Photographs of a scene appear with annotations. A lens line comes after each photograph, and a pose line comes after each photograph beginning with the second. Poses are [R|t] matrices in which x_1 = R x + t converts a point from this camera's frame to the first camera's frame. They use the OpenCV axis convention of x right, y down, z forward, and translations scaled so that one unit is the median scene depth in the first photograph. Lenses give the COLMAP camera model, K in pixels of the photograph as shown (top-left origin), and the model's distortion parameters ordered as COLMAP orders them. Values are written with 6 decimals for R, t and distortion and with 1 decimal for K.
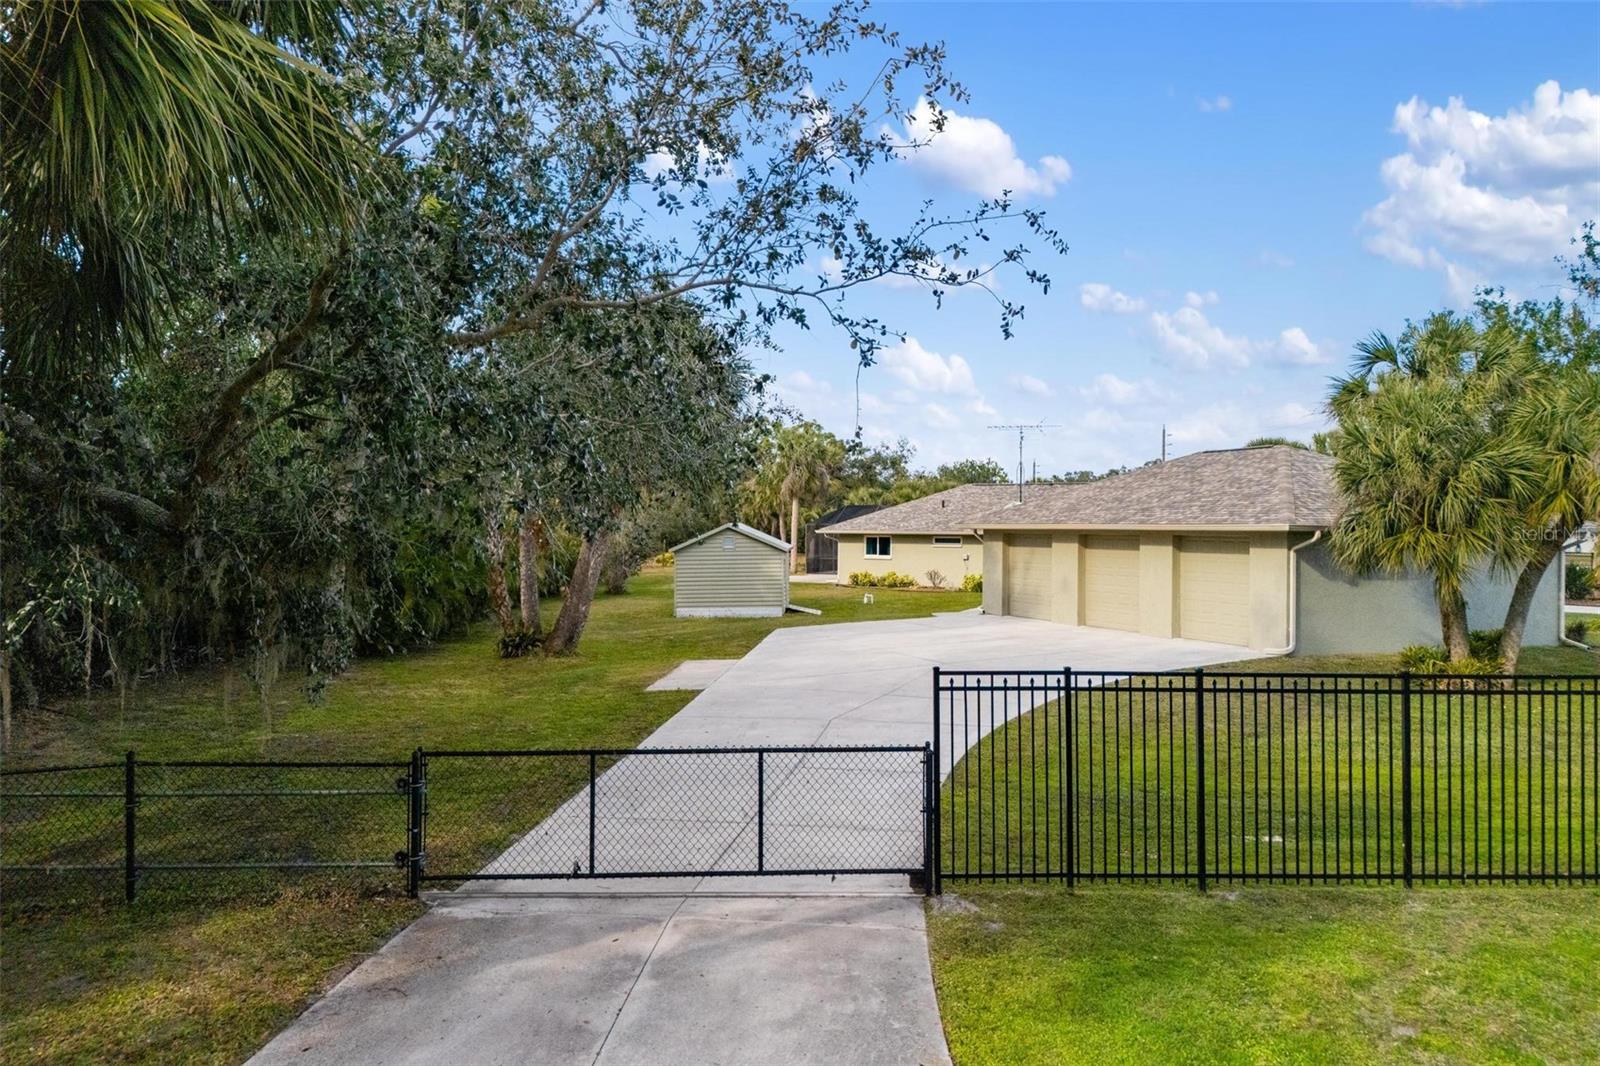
lens RADIAL K [[1135.8, 0, 800.0], [0, 1135.8, 533.0], [0, 0, 1]] dist [0.077458, -0.080646]
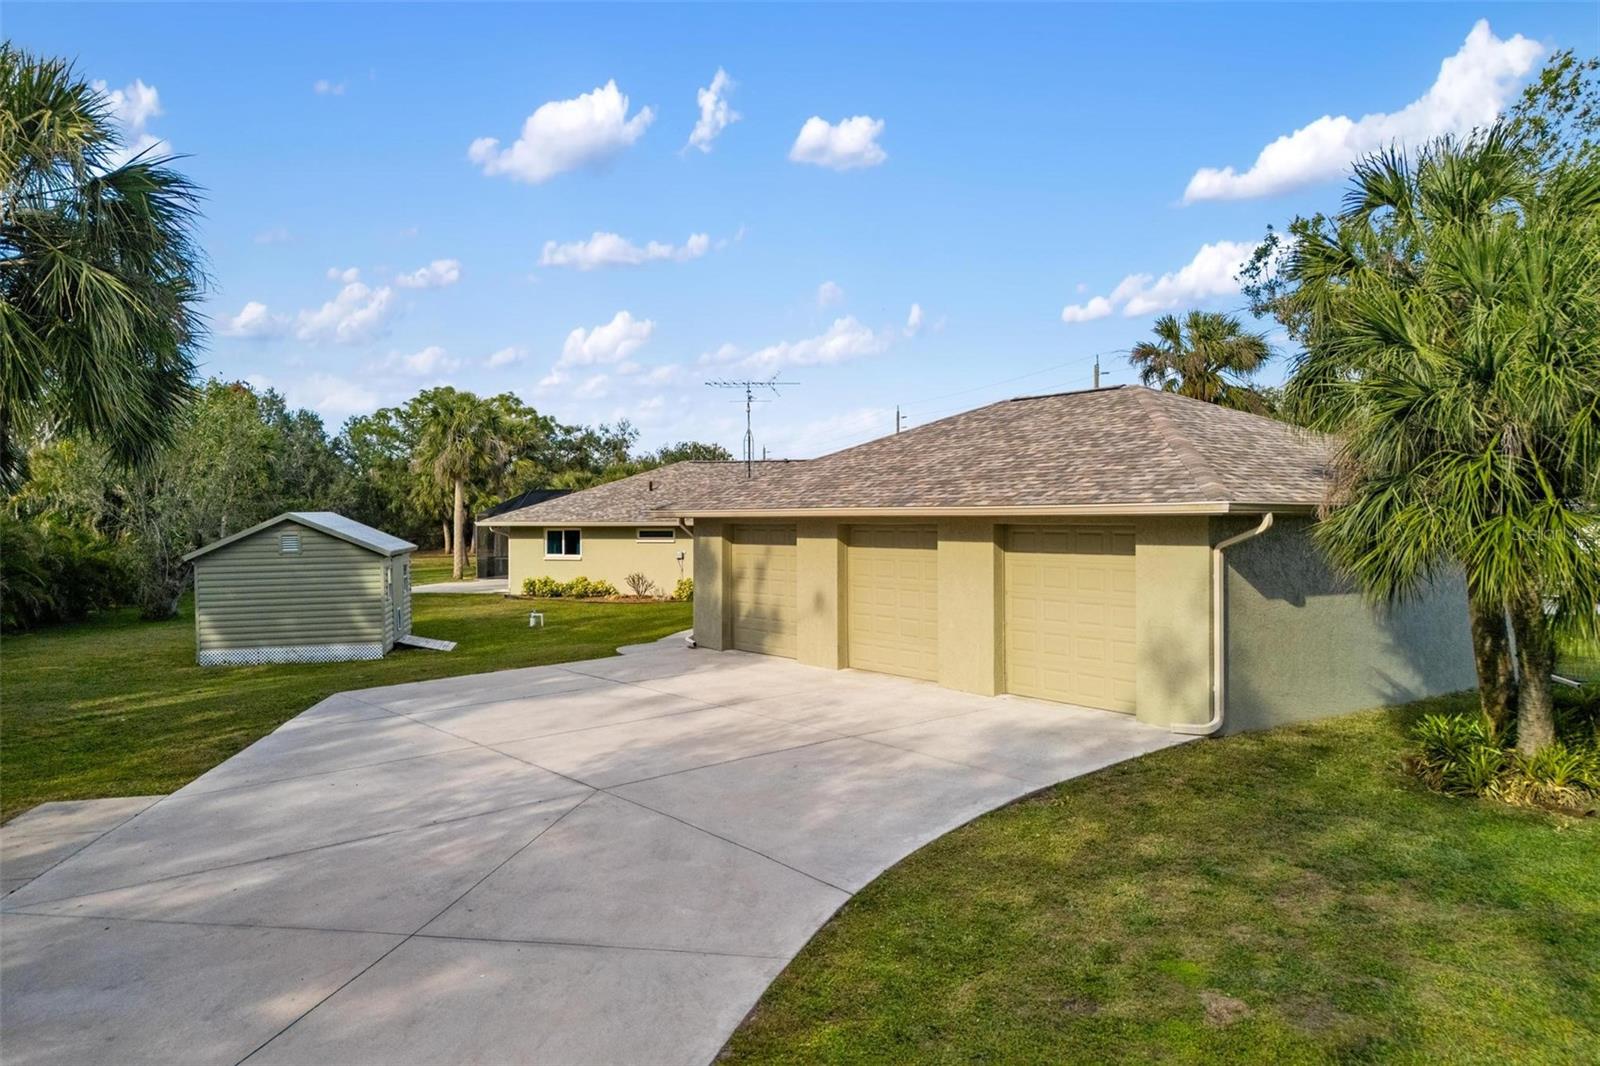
lens RADIAL K [[1135.8, 0, 800.0], [0, 1135.8, 533.0], [0, 0, 1]] dist [0.077458, -0.080646]
pose [[0.972668, -0.012639, 0.231855, 0.053469], [0.010745, 0.999898, 0.009431, -0.000095], [-0.231951, -0.006682, 0.972705, 0.269366]]
